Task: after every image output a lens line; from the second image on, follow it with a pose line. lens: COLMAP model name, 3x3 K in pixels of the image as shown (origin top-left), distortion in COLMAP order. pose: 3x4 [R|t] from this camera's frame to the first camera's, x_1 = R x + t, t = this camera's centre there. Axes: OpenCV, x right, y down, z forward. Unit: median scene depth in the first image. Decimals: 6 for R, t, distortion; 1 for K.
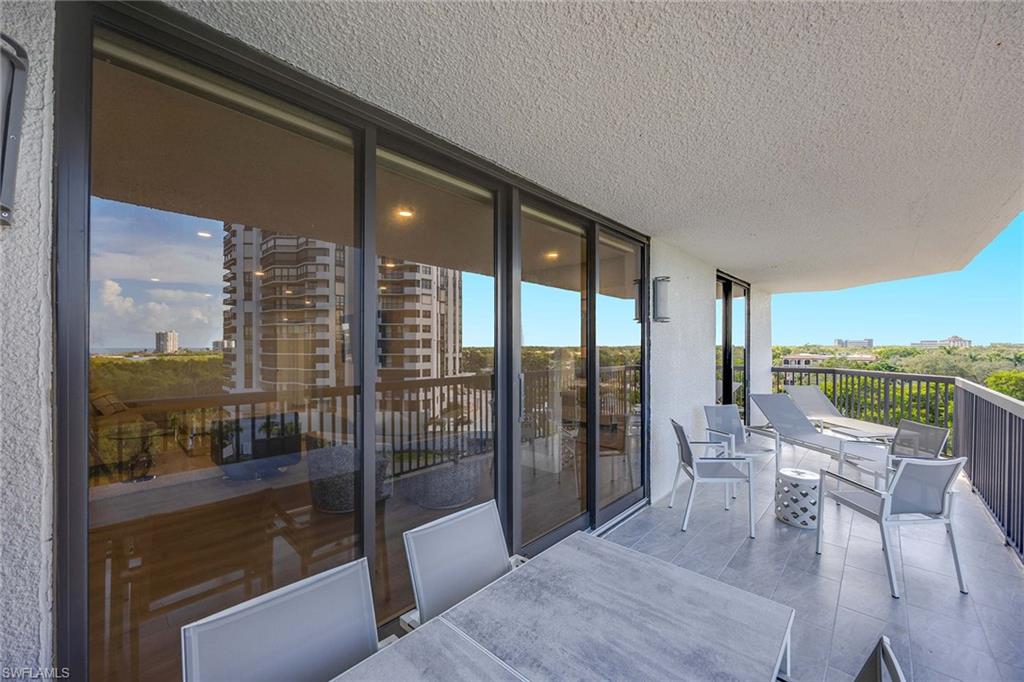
lens RADIAL K [[387.8, 0, 517.3], [0, 387.8, 339.3], [0, 0, 1]] dist [-0.001471, 0.000138]
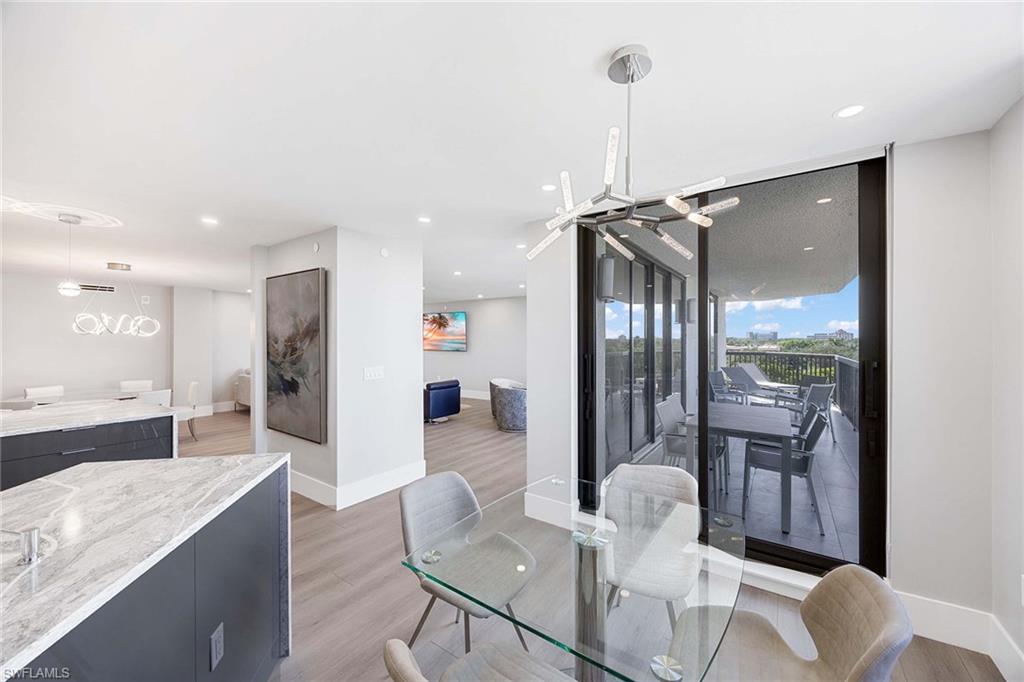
lens RADIAL K [[381.3, 0, 516.6], [0, 381.3, 338.1], [0, 0, 1]] dist [0.000057, 0.000124]
pose [[0.989950, -0.003838, 0.141368, -0.596319], [0.001951, 0.999907, 0.013485, -0.006329], [-0.141407, -0.013073, 0.989865, -0.556098]]
